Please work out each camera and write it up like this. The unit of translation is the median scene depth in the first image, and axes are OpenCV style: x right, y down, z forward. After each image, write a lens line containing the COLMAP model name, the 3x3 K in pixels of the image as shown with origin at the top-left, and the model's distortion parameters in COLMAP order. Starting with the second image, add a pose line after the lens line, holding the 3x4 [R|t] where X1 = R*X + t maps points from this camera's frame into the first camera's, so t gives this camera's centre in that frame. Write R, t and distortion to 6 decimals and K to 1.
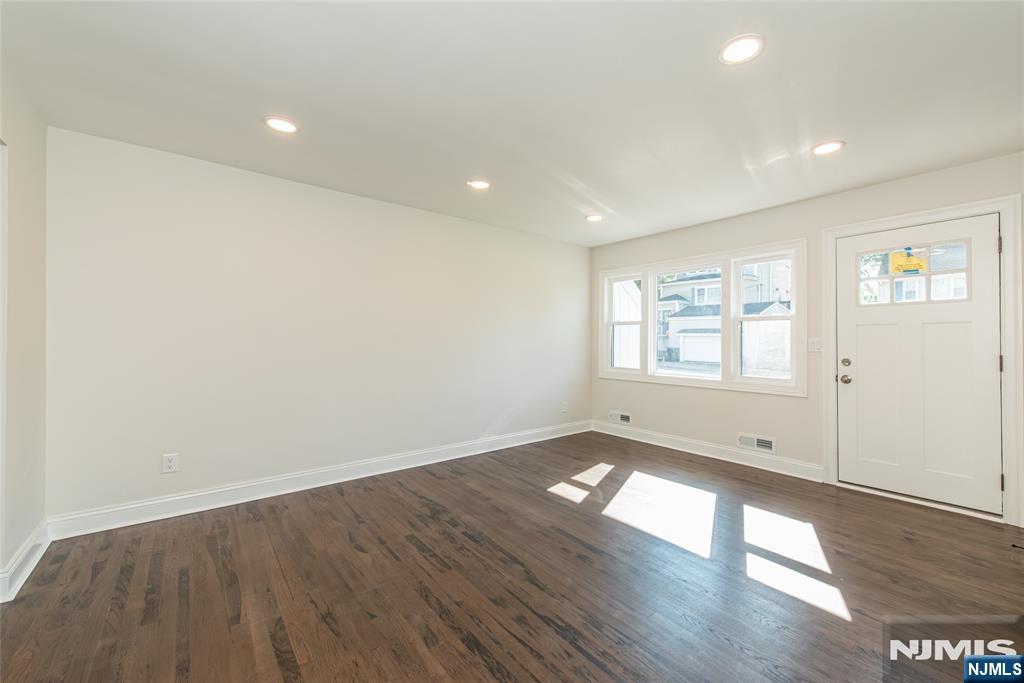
lens RADIAL K [[410.8, 0, 526.0], [0, 410.8, 340.6], [0, 0, 1]] dist [0.010903, -0.000038]
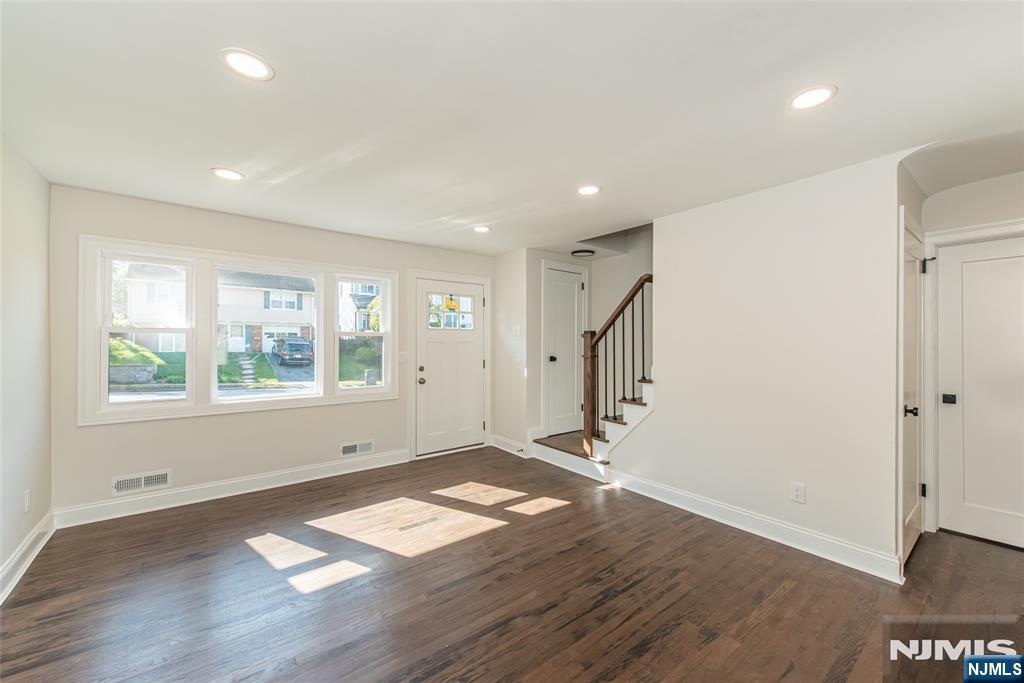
lens RADIAL K [[410.8, 0, 526.0], [0, 410.8, 340.6], [0, 0, 1]] dist [0.010903, -0.000038]
pose [[-0.002413, 0.001038, 0.999997, -0.744533], [-0.005481, 0.999984, -0.001052, -0.052195], [-0.999982, -0.005483, -0.002407, 0.793800]]
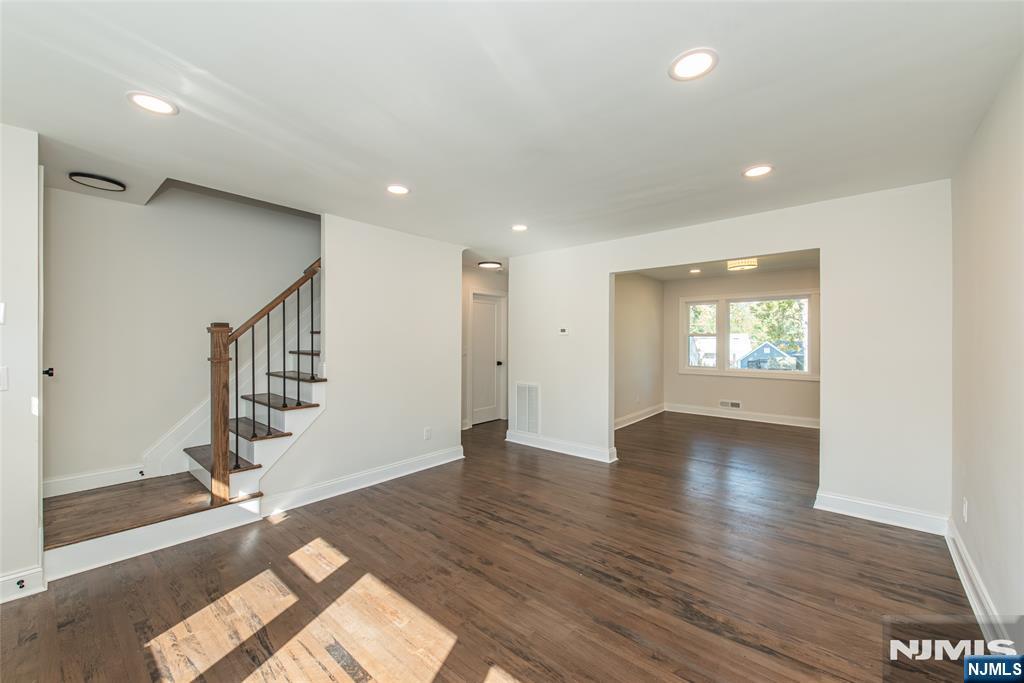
lens RADIAL K [[402.6, 0, 512.0], [0, 402.6, 341.5], [0, 0, 1]] dist [0.010180, -0.000089]
pose [[-0.982196, -0.003575, -0.187824, 0.232646], [-0.004321, 0.999984, 0.003565, -0.051257], [0.187809, 0.004313, -0.982196, 1.726257]]
